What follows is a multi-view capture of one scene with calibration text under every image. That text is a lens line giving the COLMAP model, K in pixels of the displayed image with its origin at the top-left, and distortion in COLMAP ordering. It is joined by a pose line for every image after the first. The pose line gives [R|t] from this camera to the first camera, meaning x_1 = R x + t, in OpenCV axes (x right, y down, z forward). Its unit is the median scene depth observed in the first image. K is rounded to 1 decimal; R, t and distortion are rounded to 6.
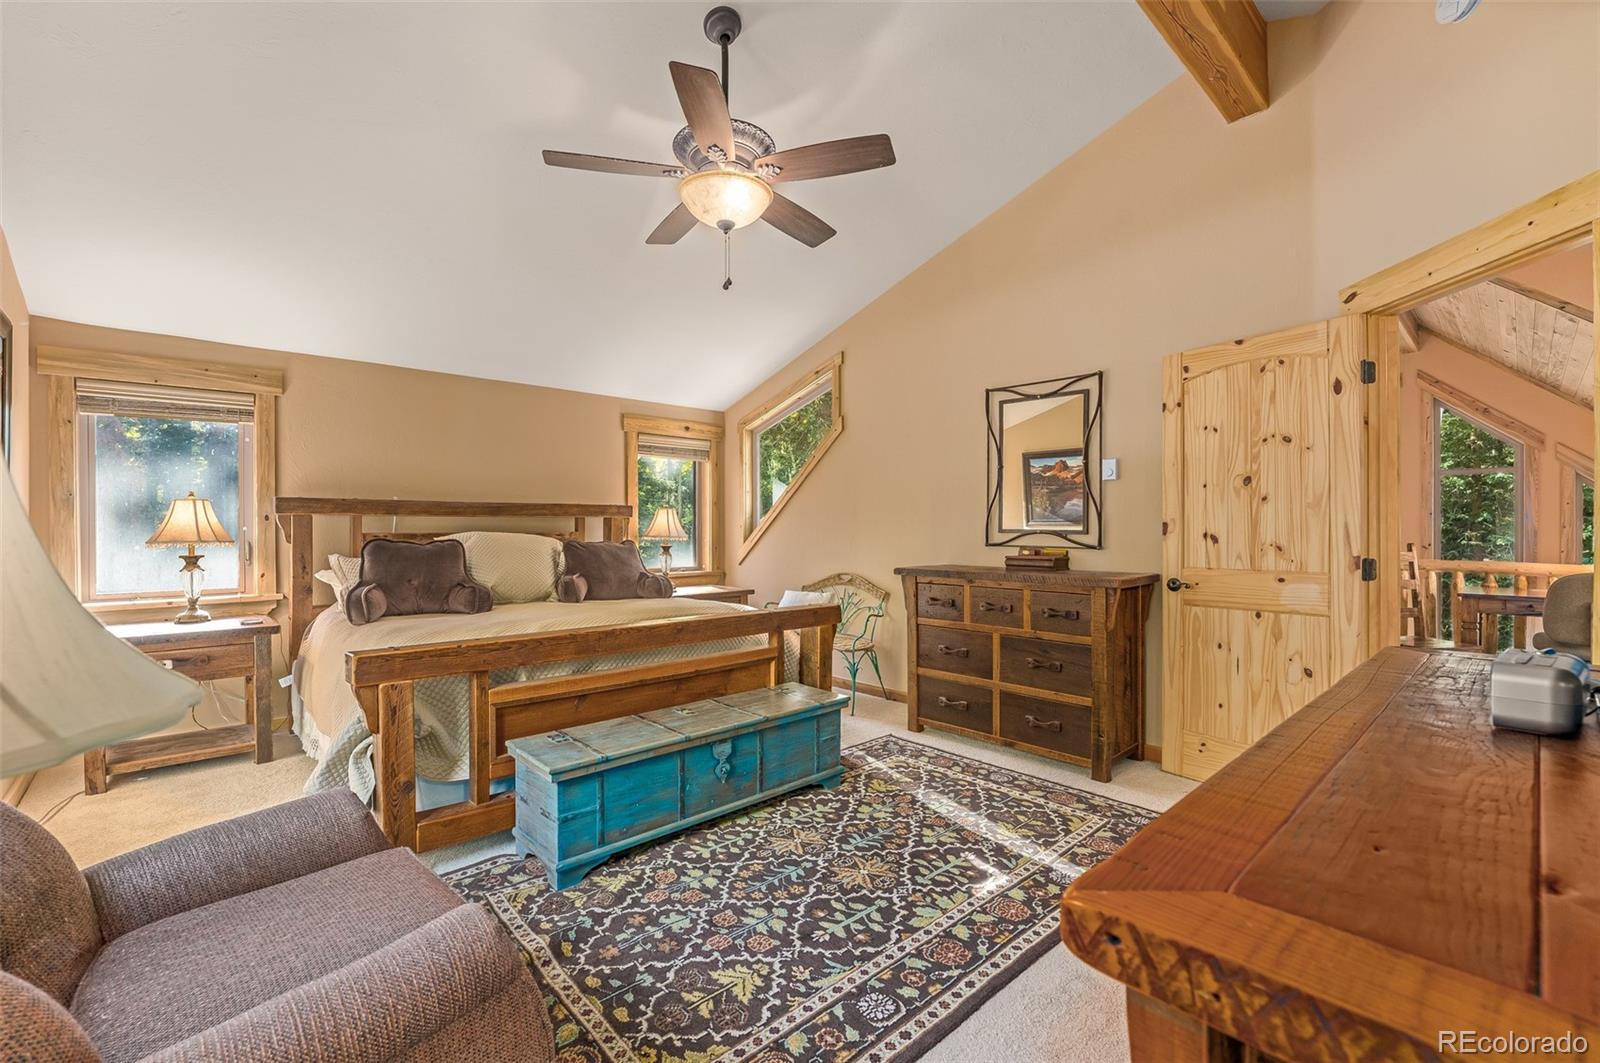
lens RADIAL K [[684.2, 0, 804.6], [0, 684.2, 533.7], [0, 0, 1]] dist [-0.018342, -0.000160]
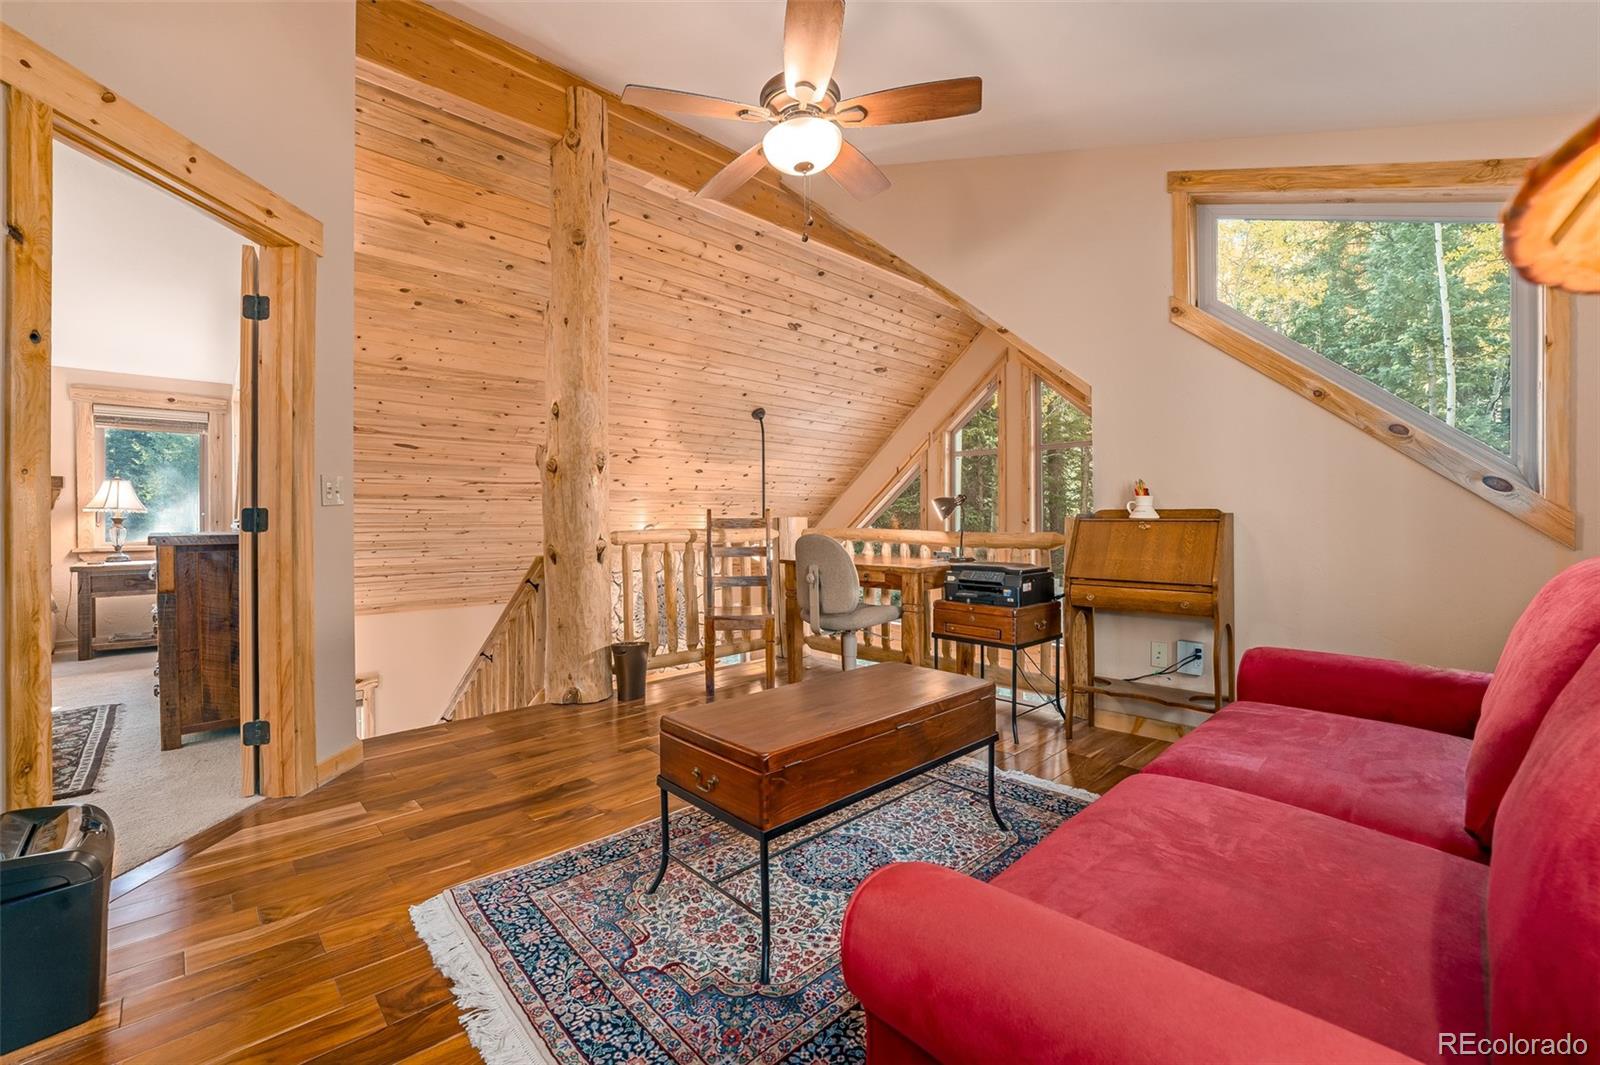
lens RADIAL K [[659.0, 0, 790.3], [0, 659.0, 525.0], [0, 0, 1]] dist [-0.024378, 0.001479]
pose [[0.999800, -0.001294, 0.019948, 1.544351], [0.001273, 0.999999, 0.001043, 0.059940], [-0.019949, -0.001018, 0.999800, 0.100254]]
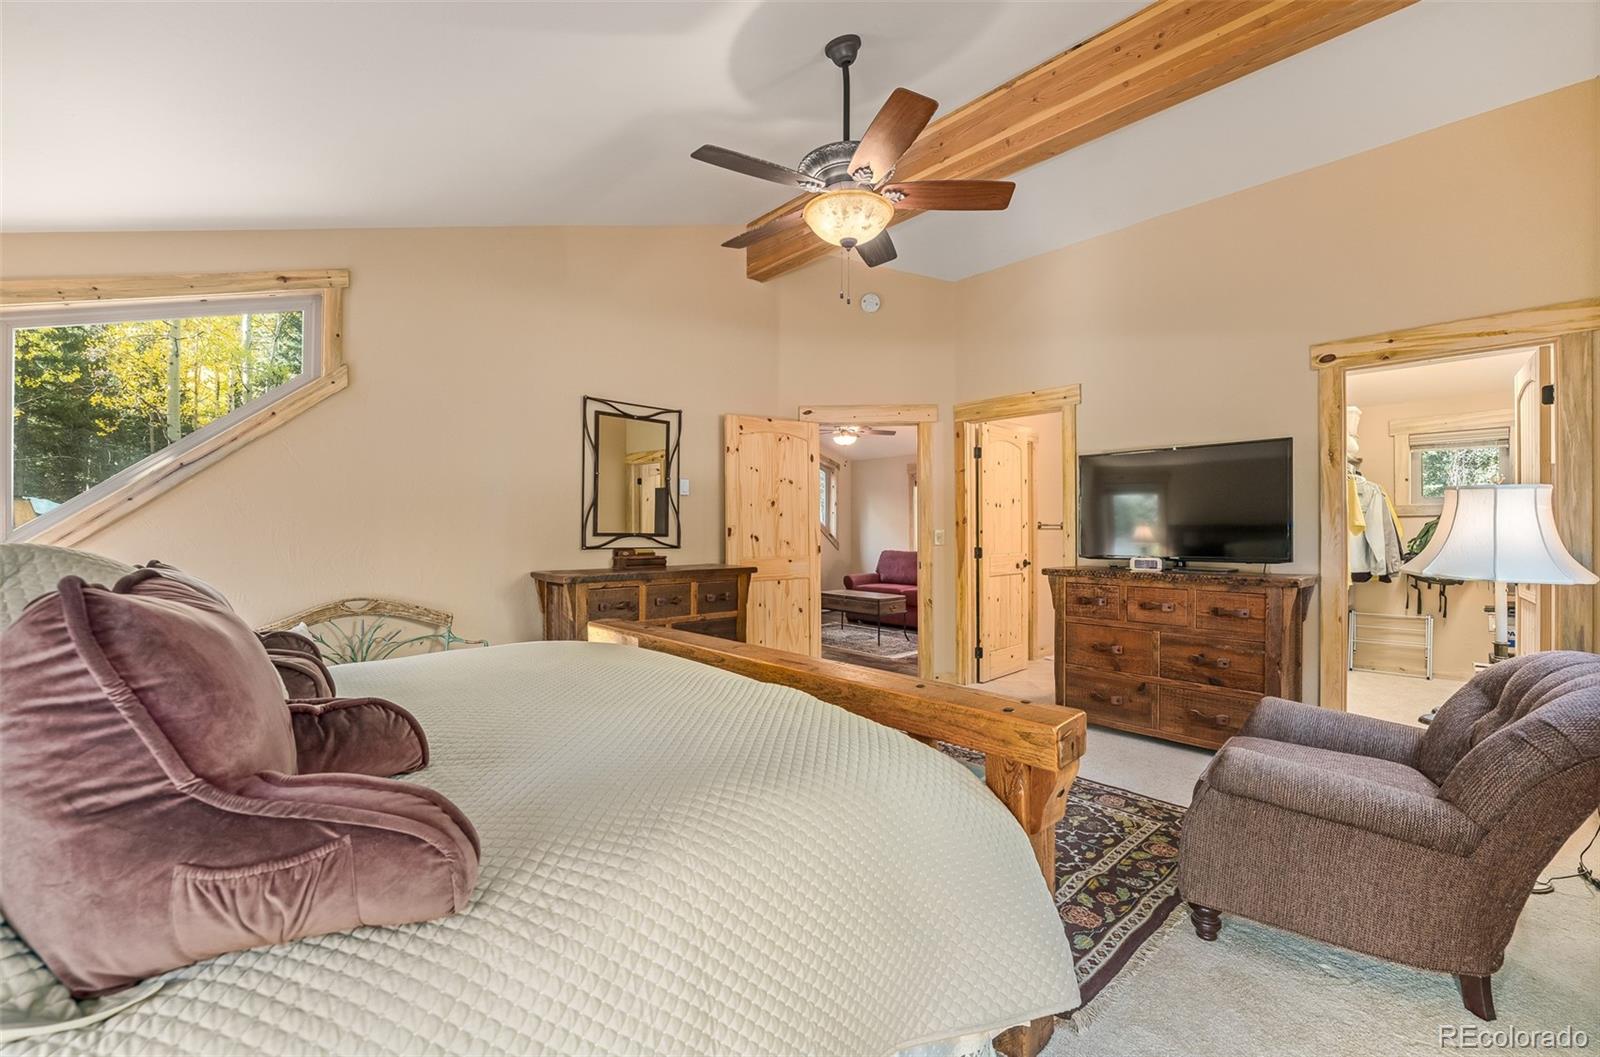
lens RADIAL K [[659.0, 0, 799.1], [0, 659.0, 526.0], [0, 0, 1]] dist [-0.024378, 0.001479]
pose [[0.000732, 0.008646, 0.999962, -1.094009], [0.009591, 0.999917, -0.008653, -0.008591], [-0.999954, 0.009597, 0.000649, 1.045954]]
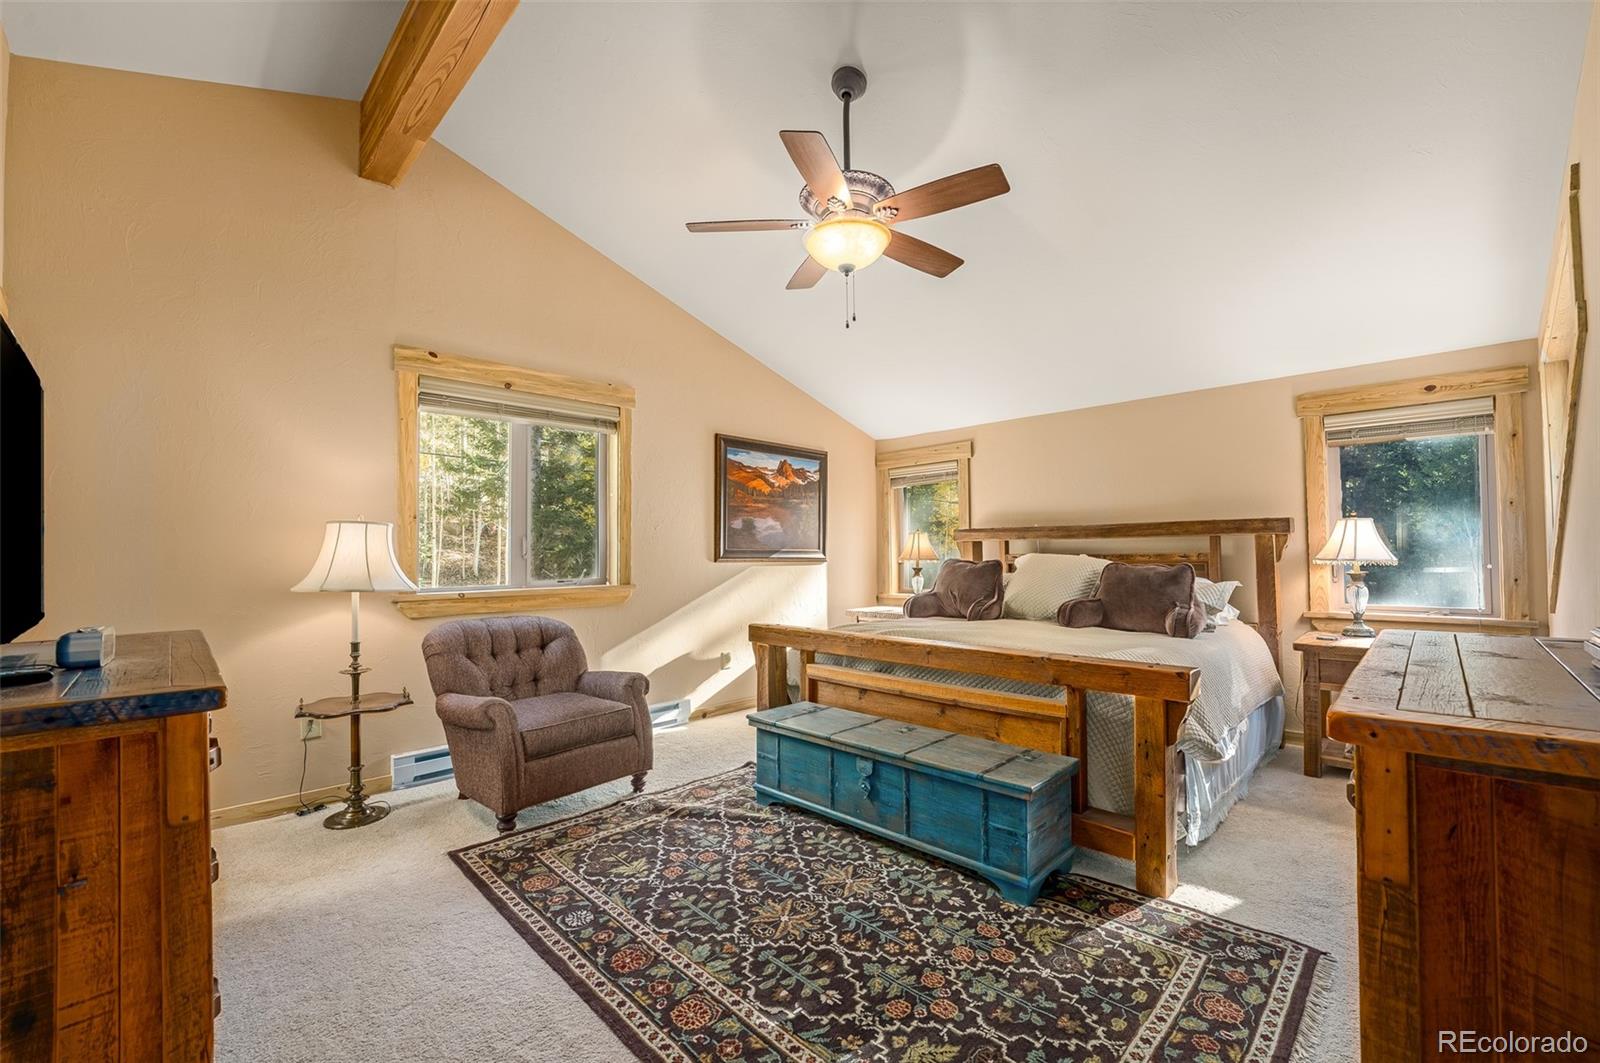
lens RADIAL K [[659.0, 0, 797.6], [0, 659.0, 537.6], [0, 0, 1]] dist [-0.024378, 0.001479]
pose [[0.034879, -0.021571, -0.999159, 0.872188], [0.001693, 0.999767, -0.021525, -0.009032], [0.999390, -0.000941, 0.034907, 0.858734]]
